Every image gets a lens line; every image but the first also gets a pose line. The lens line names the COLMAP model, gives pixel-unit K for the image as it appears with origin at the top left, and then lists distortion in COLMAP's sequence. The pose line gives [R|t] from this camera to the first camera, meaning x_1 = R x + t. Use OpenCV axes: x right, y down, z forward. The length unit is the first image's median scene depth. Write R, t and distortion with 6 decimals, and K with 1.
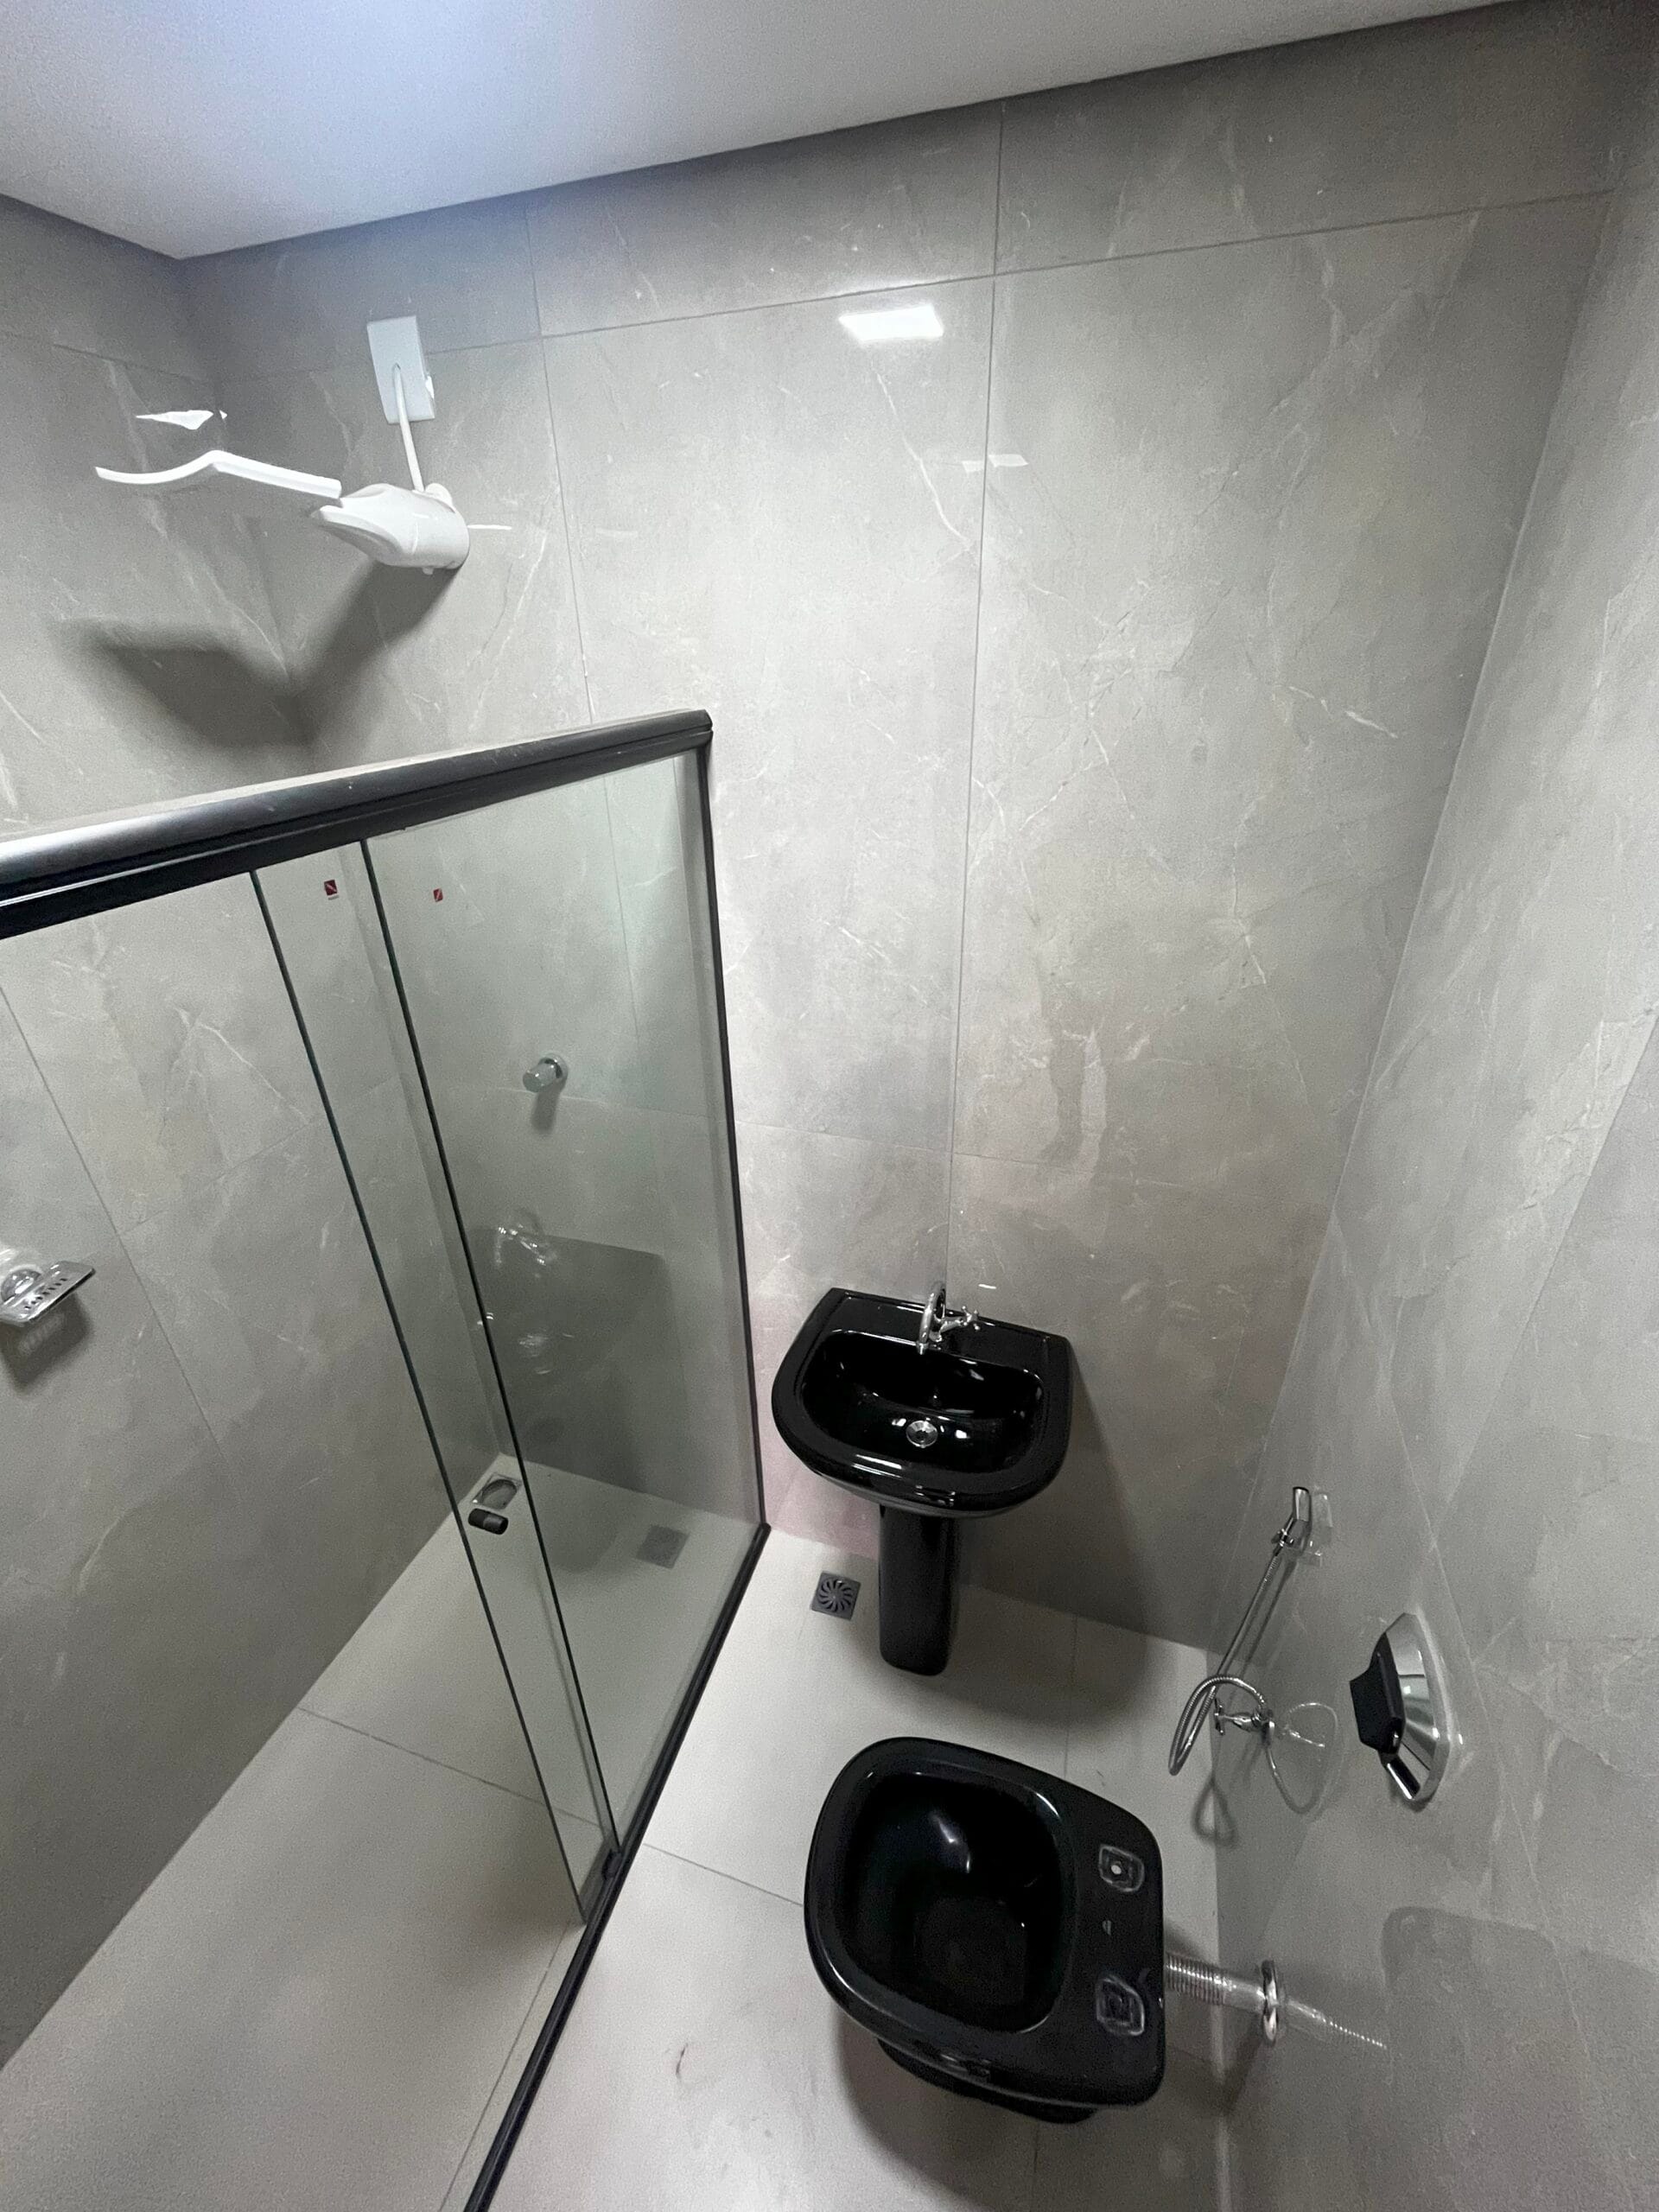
lens RADIAL K [[892.1, 0, 833.4], [0, 892.1, 1097.7], [0, 0, 1]] dist [-0.003845, 0.000047]
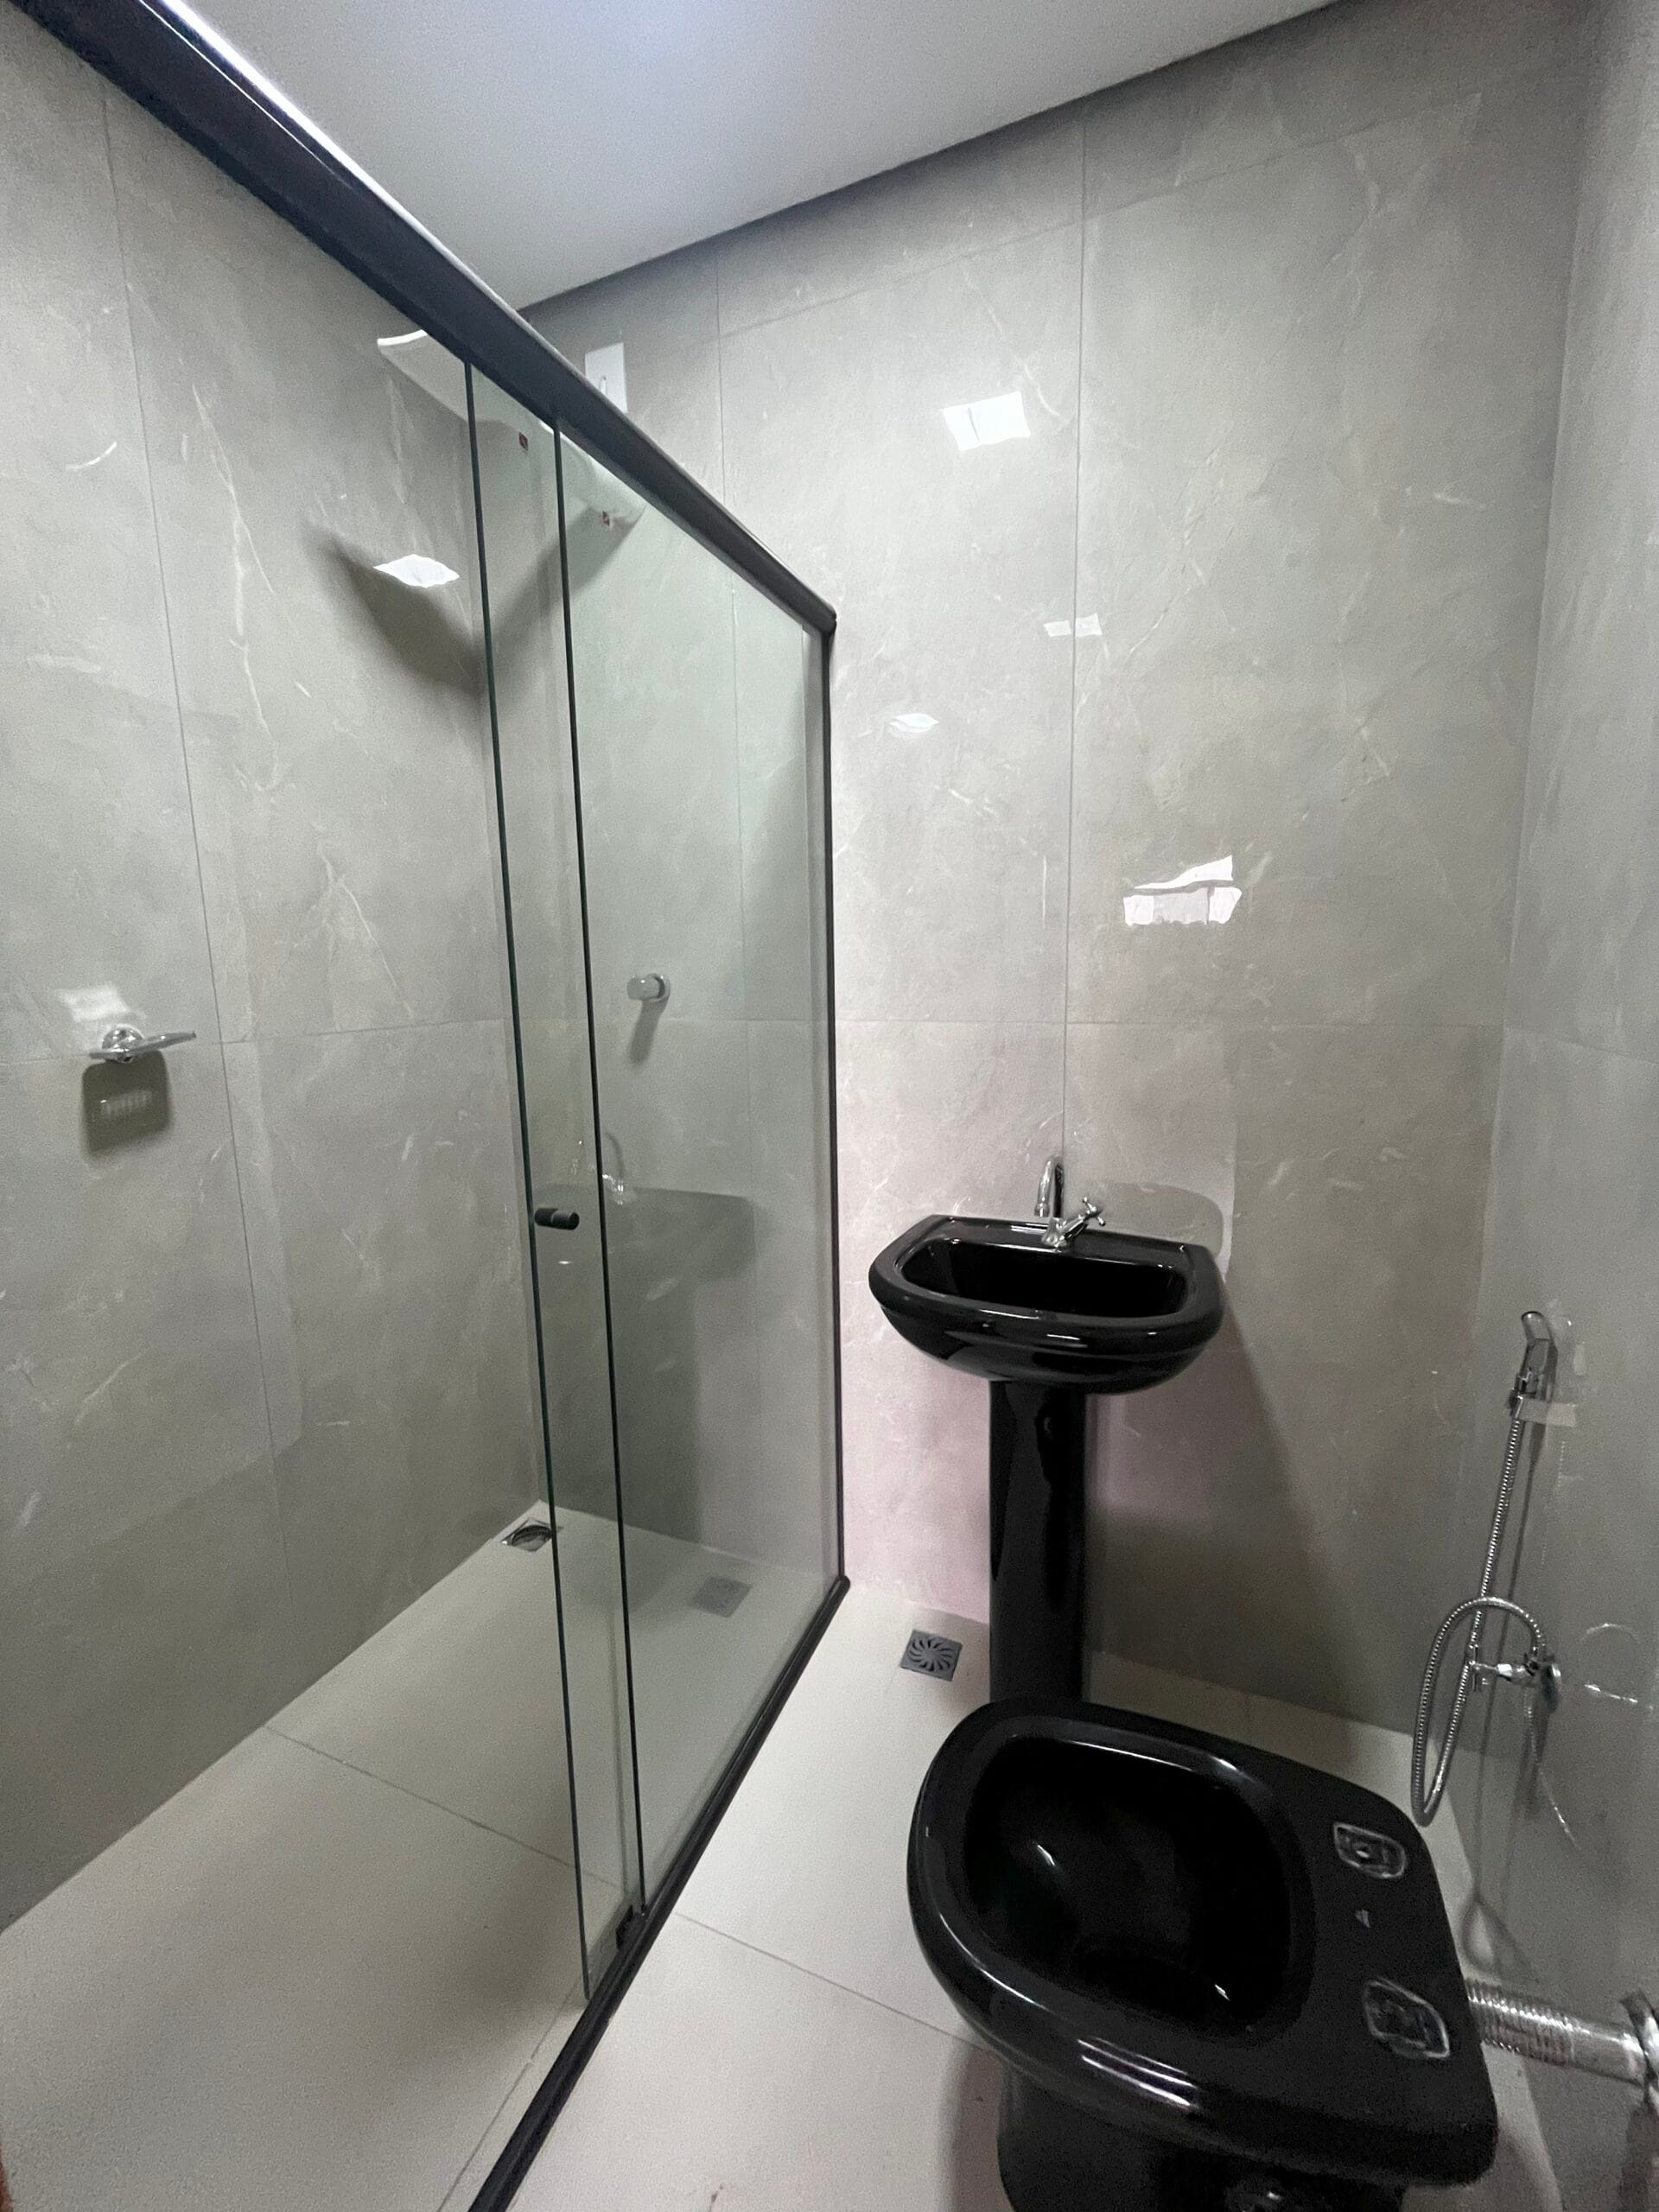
lens RADIAL K [[892.1, 0, 834.0], [0, 892.1, 1100.3], [0, 0, 1]] dist [-0.003845, 0.000047]
pose [[0.996625, 0.013824, -0.080922, -0.037789], [-0.038382, 0.949813, -0.310454, 0.483478], [0.072569, 0.312512, 0.947138, 0.121111]]
